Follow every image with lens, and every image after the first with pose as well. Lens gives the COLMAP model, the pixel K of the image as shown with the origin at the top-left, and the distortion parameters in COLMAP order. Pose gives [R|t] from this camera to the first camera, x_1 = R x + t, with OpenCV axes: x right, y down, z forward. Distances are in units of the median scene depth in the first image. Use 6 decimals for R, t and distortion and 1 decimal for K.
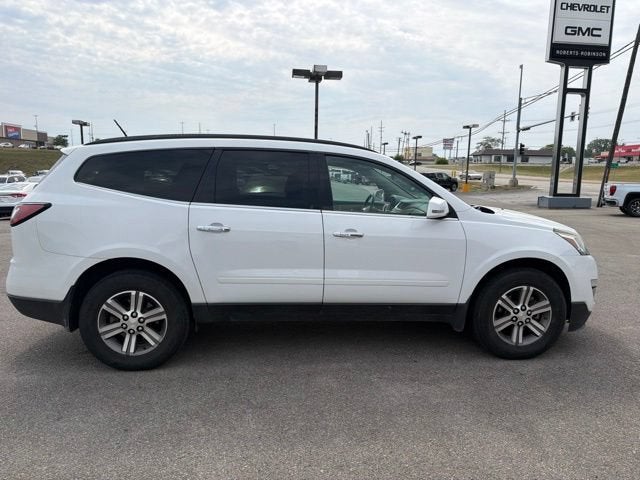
lens RADIAL K [[467.3, 0, 320.0], [0, 467.3, 240.0], [0, 0, 1]] dist [0.022517, -0.026824]
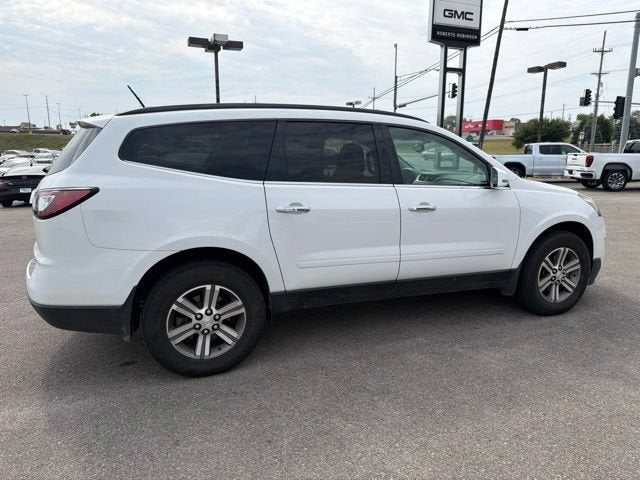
lens RADIAL K [[467.3, 0, 320.0], [0, 467.3, 240.0], [0, 0, 1]] dist [0.022517, -0.026824]
pose [[0.961582, -0.067810, 0.266012, -0.072642], [0.054849, 0.996931, 0.055861, -0.002074], [-0.268983, -0.039124, 0.962350, 0.019223]]
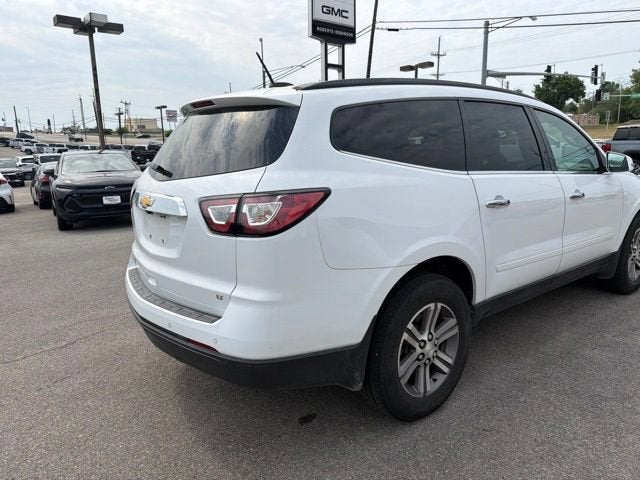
lens RADIAL K [[470.9, 0, 319.2], [0, 470.9, 236.9], [0, 0, 1]] dist [0.007111, -0.003026]
pose [[0.825650, -0.137990, 0.547047, -0.155396], [0.111824, 0.990417, 0.081054, -0.011166], [-0.552989, -0.005750, 0.833168, 0.087657]]
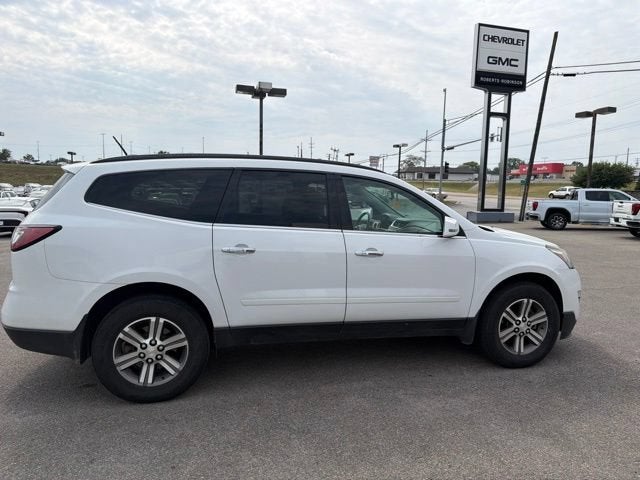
lens RADIAL K [[467.0, 0, 321.4], [0, 467.0, 236.2], [0, 0, 1]] dist [0.023469, -0.026311]
pose [[0.987349, -0.010602, 0.158210, -0.036087], [0.016648, 0.999179, -0.036940, -0.002485], [-0.157688, 0.039107, 0.986714, 0.001017]]
